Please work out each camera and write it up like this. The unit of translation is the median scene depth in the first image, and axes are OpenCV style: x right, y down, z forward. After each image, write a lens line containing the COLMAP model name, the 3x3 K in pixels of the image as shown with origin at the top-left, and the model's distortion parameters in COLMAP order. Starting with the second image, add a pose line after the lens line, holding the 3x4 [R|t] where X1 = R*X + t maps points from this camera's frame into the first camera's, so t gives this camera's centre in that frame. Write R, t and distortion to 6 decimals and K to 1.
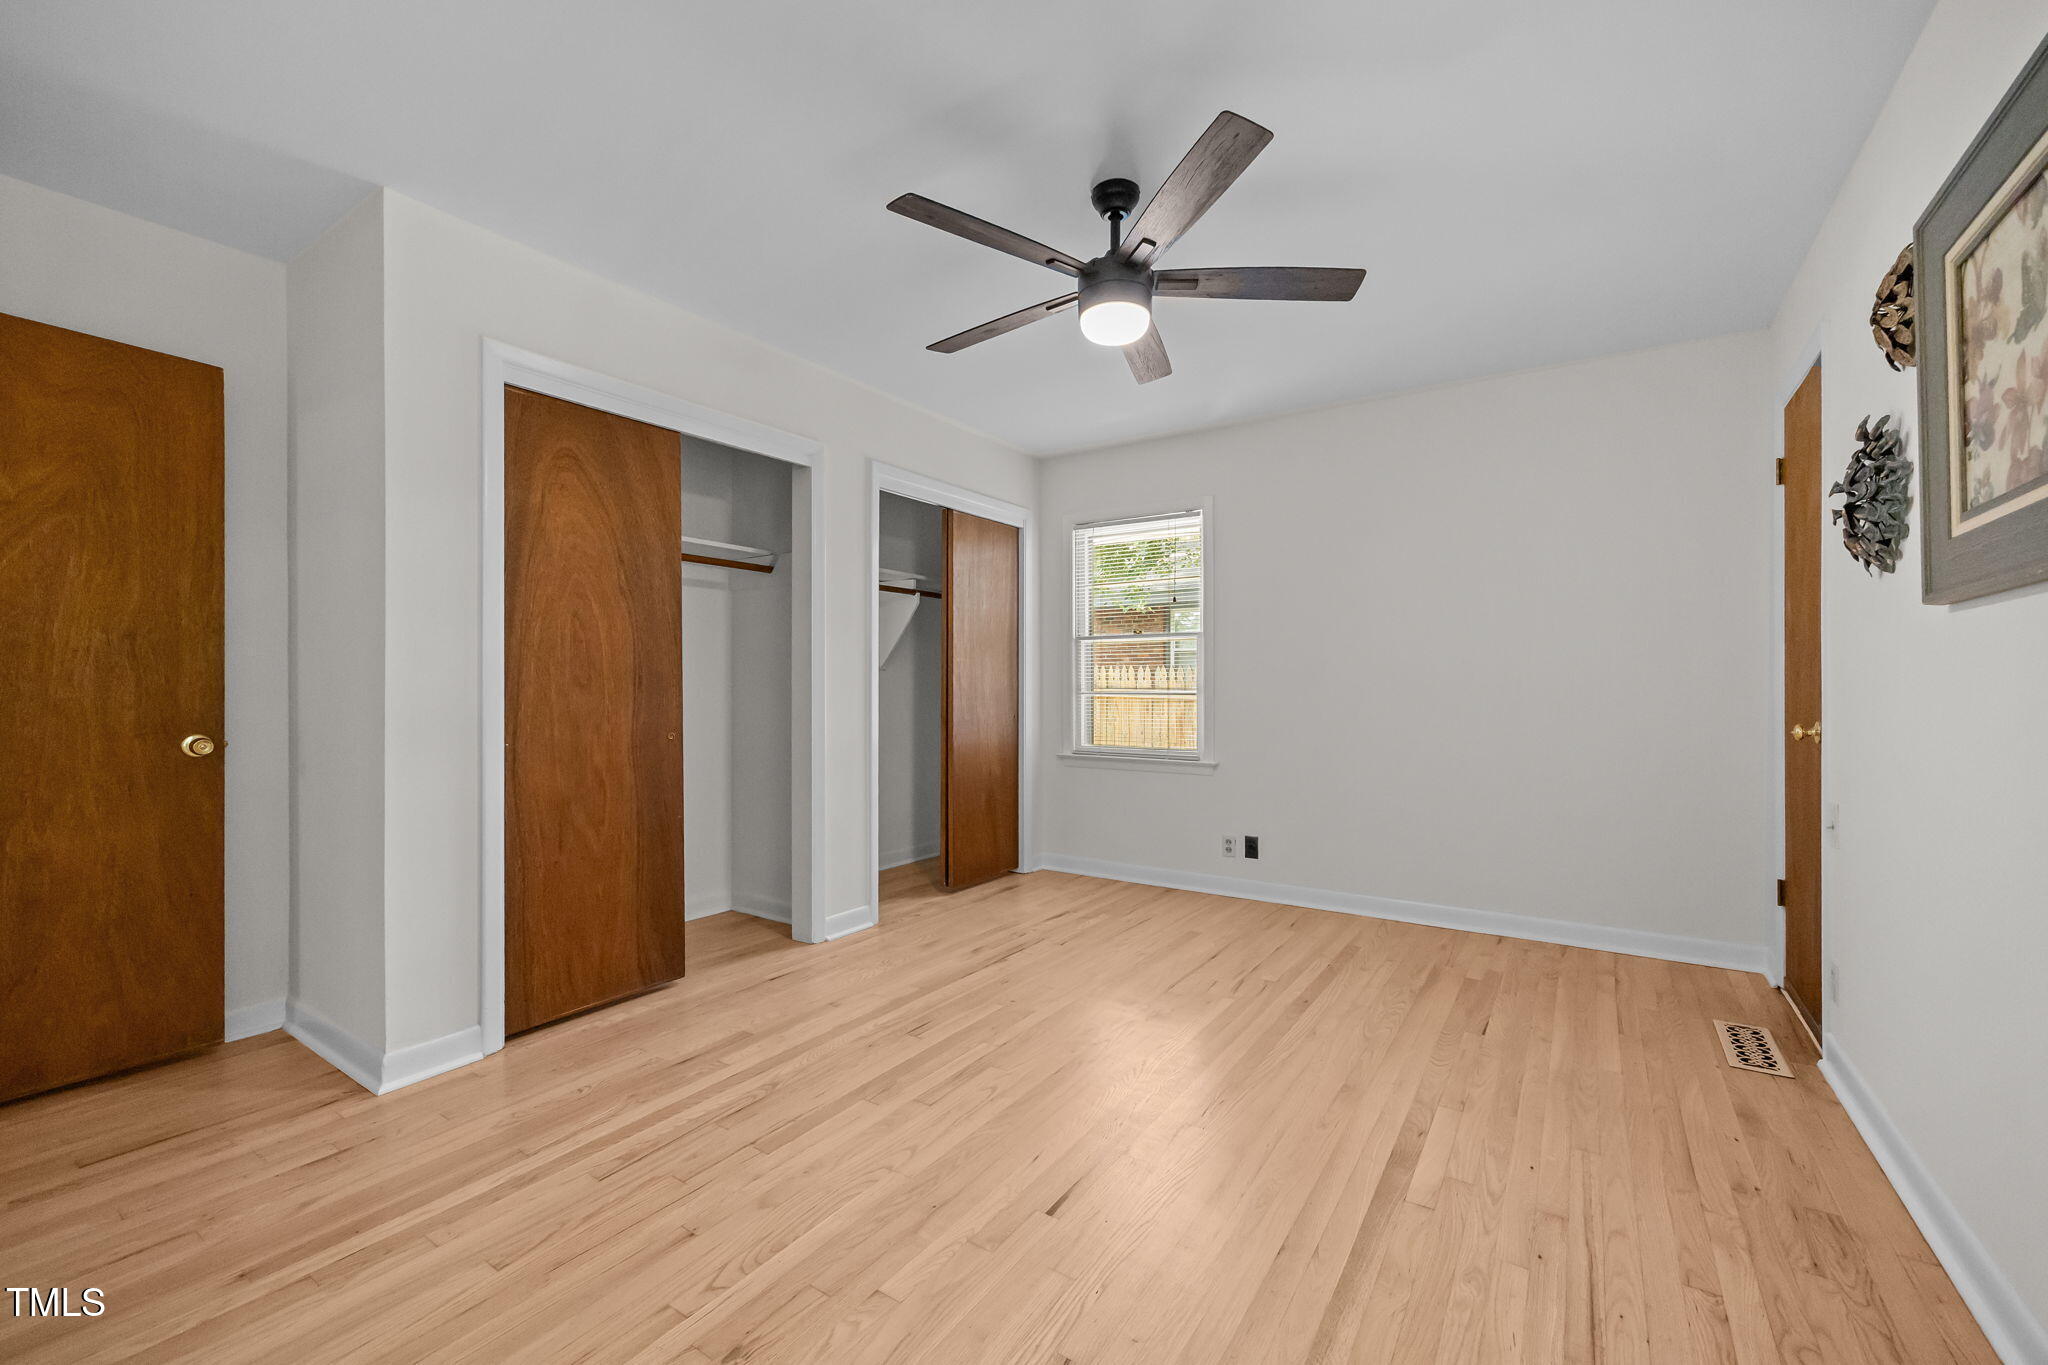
lens RADIAL K [[826.4, 0, 1024.0], [0, 826.4, 682.5], [0, 0, 1]] dist [-0.005621, -0.000028]
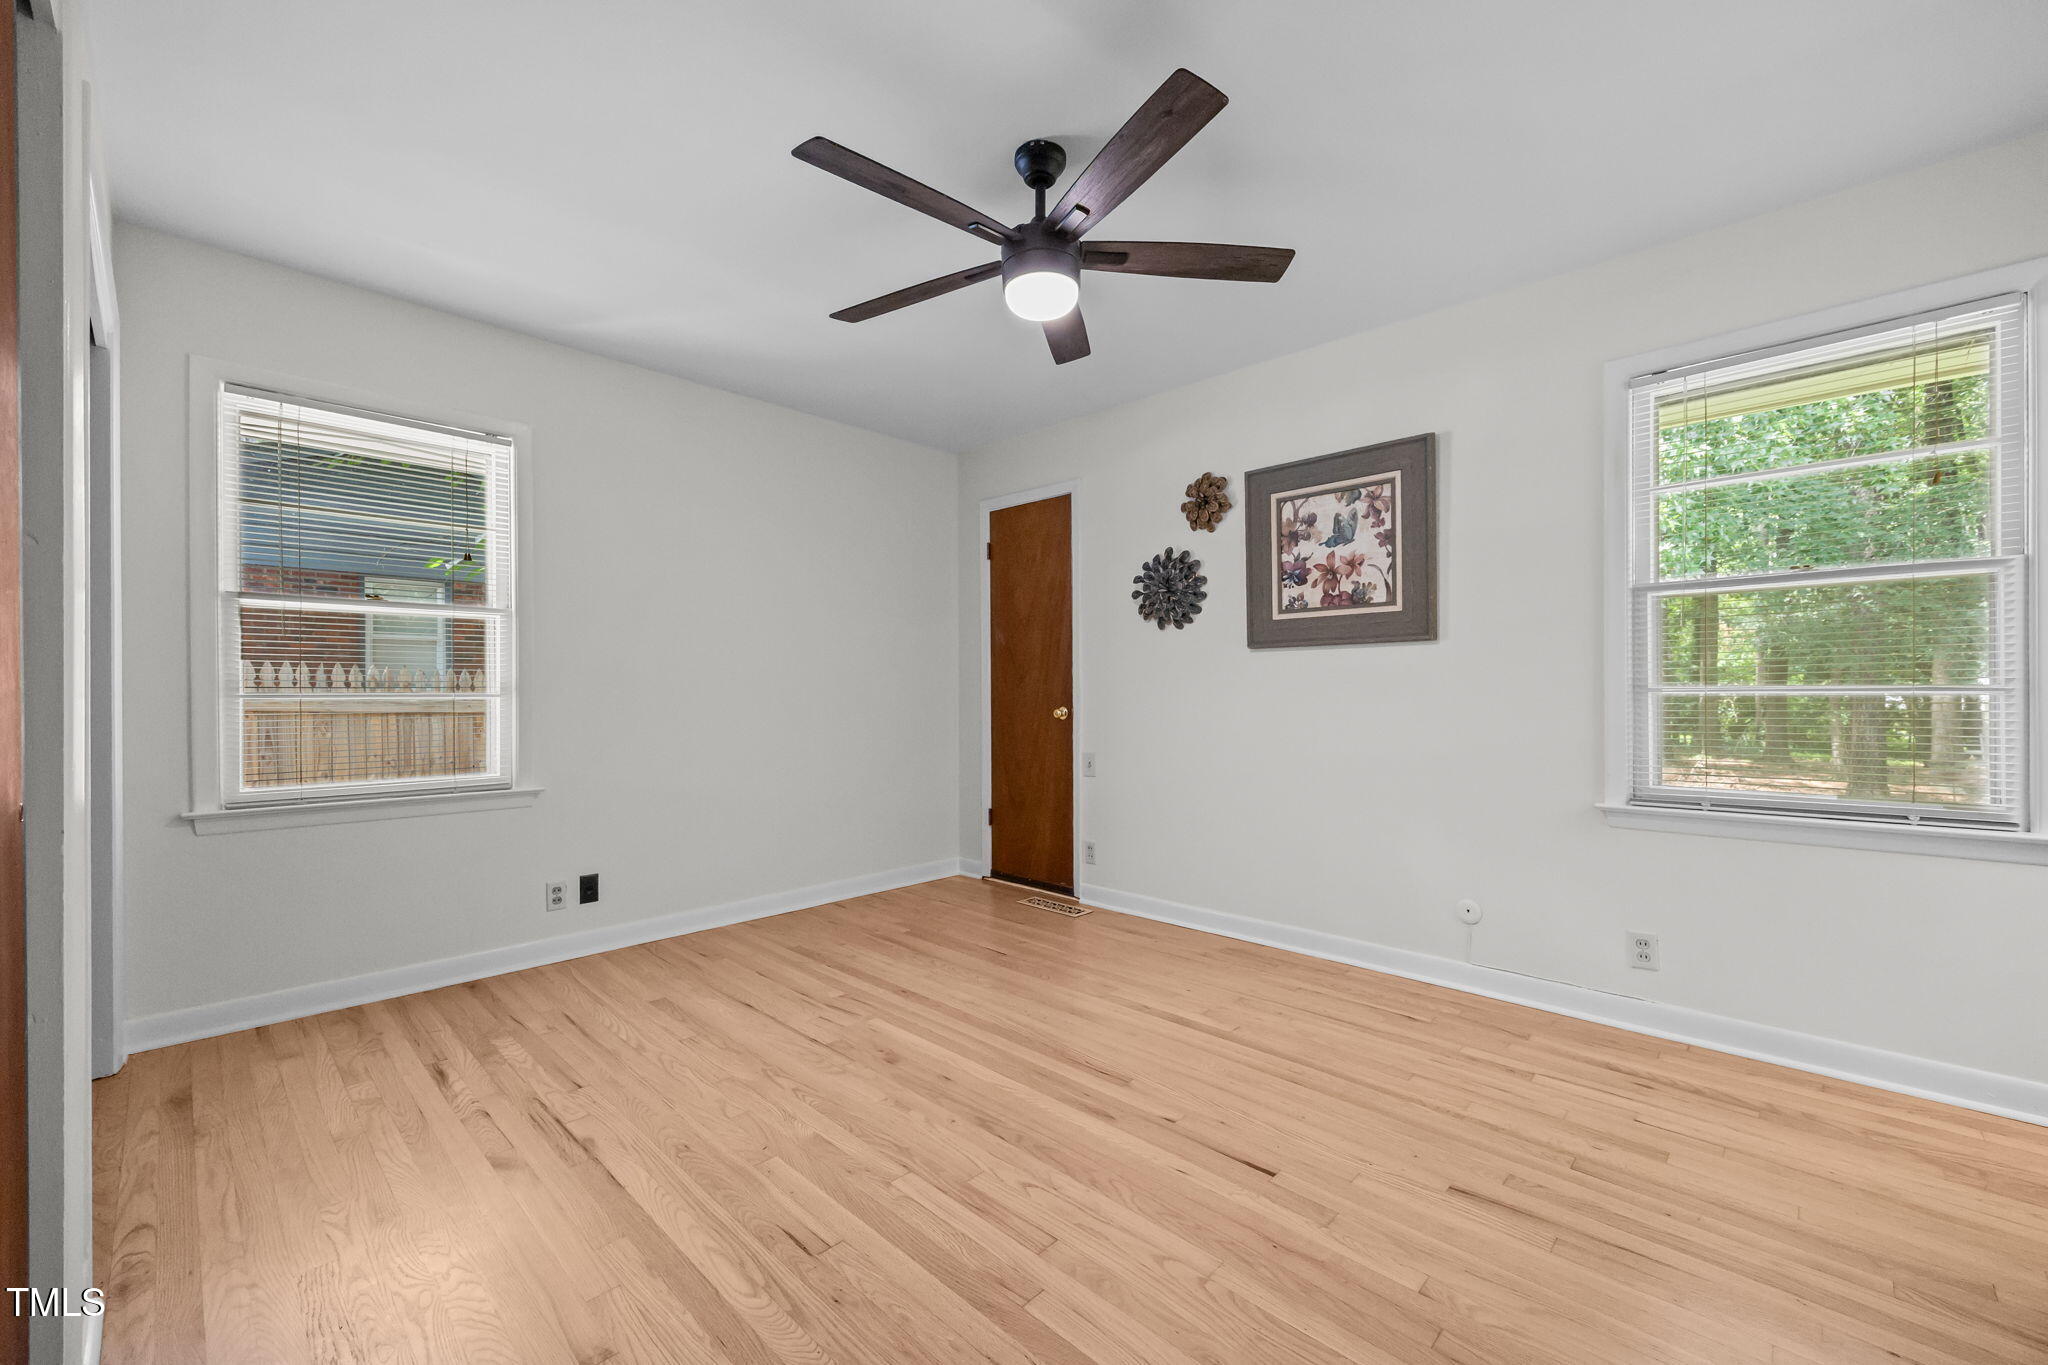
lens RADIAL K [[826.4, 0, 1024.0], [0, 826.4, 682.5], [0, 0, 1]] dist [-0.005621, -0.000028]
pose [[0.167646, 0.008491, 0.985811, -0.634630], [-0.004995, 0.999957, -0.007763, 0.009204], [-0.985835, -0.003623, 0.167681, 0.668554]]
